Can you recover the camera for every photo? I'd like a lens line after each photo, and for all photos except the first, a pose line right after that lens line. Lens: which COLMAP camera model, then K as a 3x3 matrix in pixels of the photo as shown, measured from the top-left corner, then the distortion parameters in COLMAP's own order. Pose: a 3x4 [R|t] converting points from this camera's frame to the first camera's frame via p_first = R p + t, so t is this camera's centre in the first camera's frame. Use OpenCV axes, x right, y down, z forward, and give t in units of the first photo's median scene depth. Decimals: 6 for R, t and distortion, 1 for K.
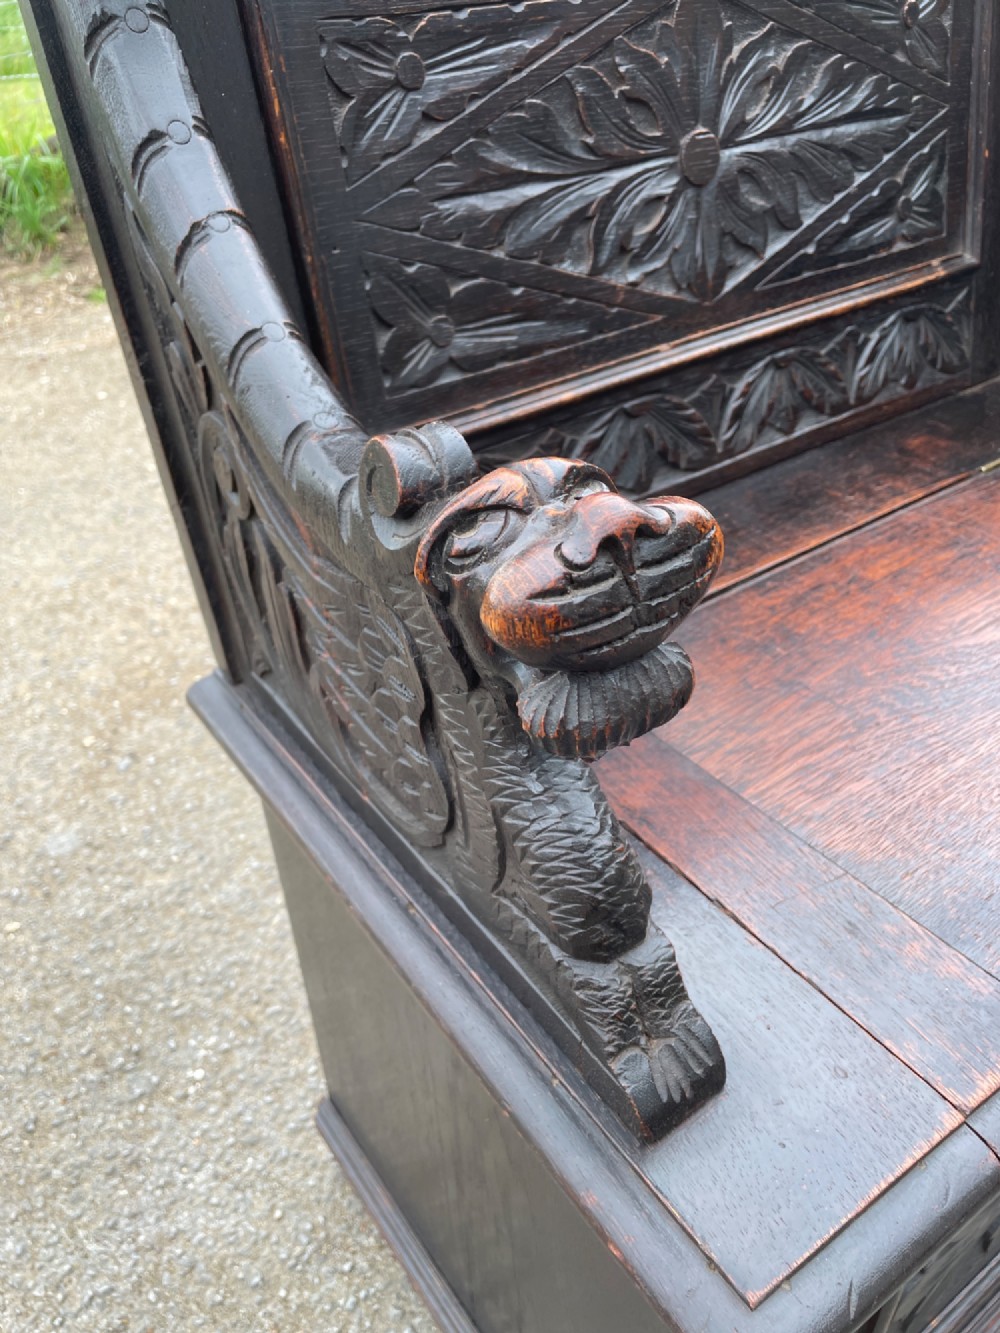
lens RADIAL K [[1017.2, 0, 490.6], [0, 1017.2, 674.4], [0, 0, 1]] dist [0.080900, -0.118535]
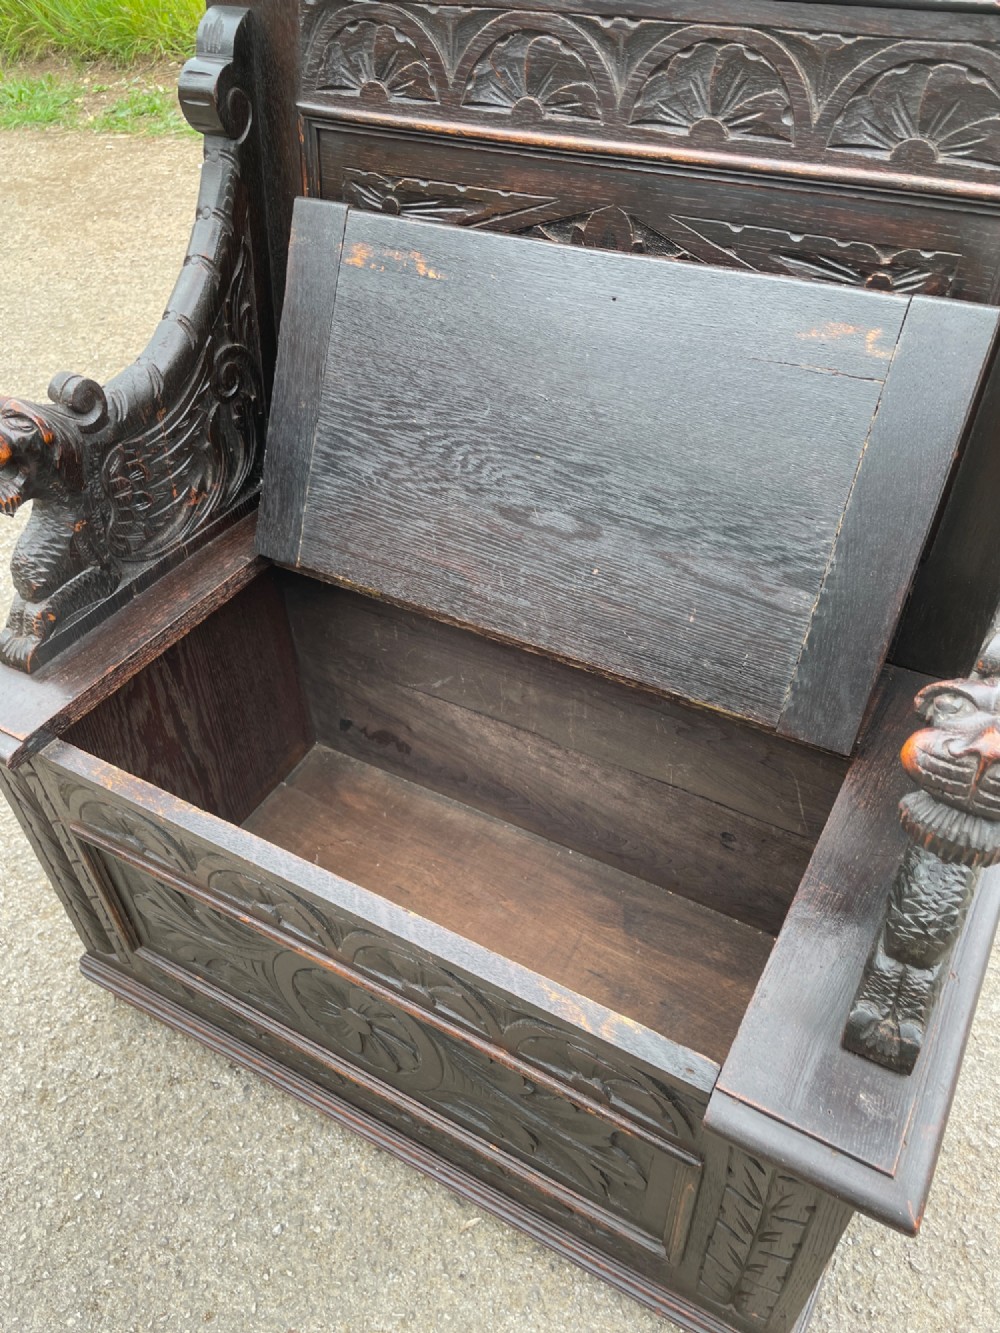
lens RADIAL K [[1002.1, 0, 489.8], [0, 1002.1, 670.5], [0, 0, 1]] dist [0.091359, -0.113682]
pose [[0.422695, 0.636572, -0.645062, 1.137496], [-0.507217, 0.756027, 0.413709, -0.586896], [0.751040, 0.152314, 0.642448, 0.141914]]
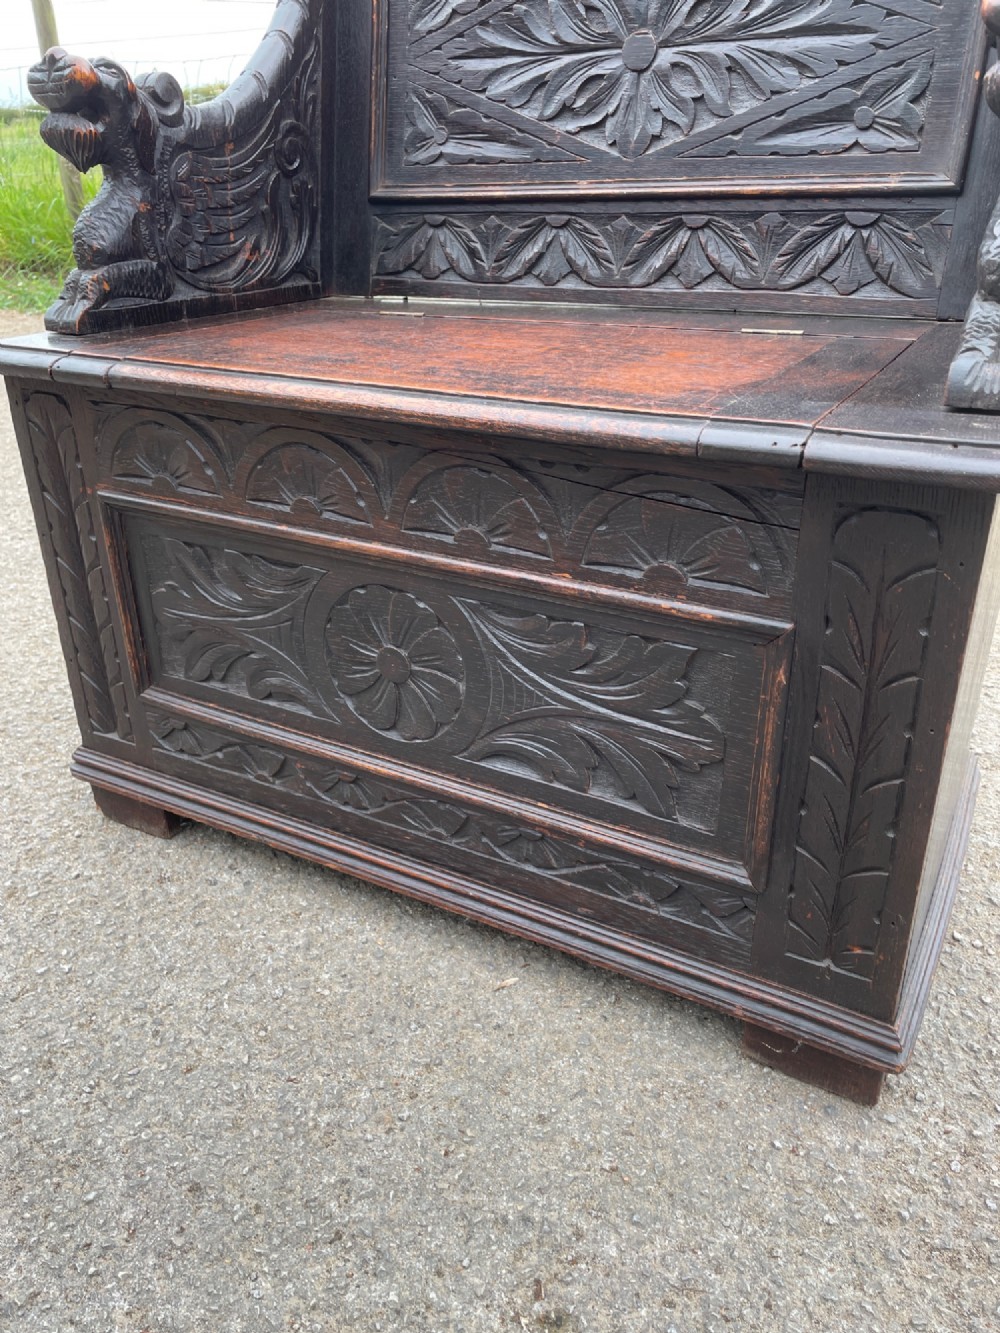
lens RADIAL K [[1003.3, 0, 497.7], [0, 1003.3, 661.7], [0, 0, 1]] dist [0.093366, -0.117141]
pose [[0.430022, 0.434029, -0.791644, 1.472998], [-0.526961, 0.832659, 0.170270, 0.055256], [0.733071, 0.343945, 0.586778, 0.298892]]
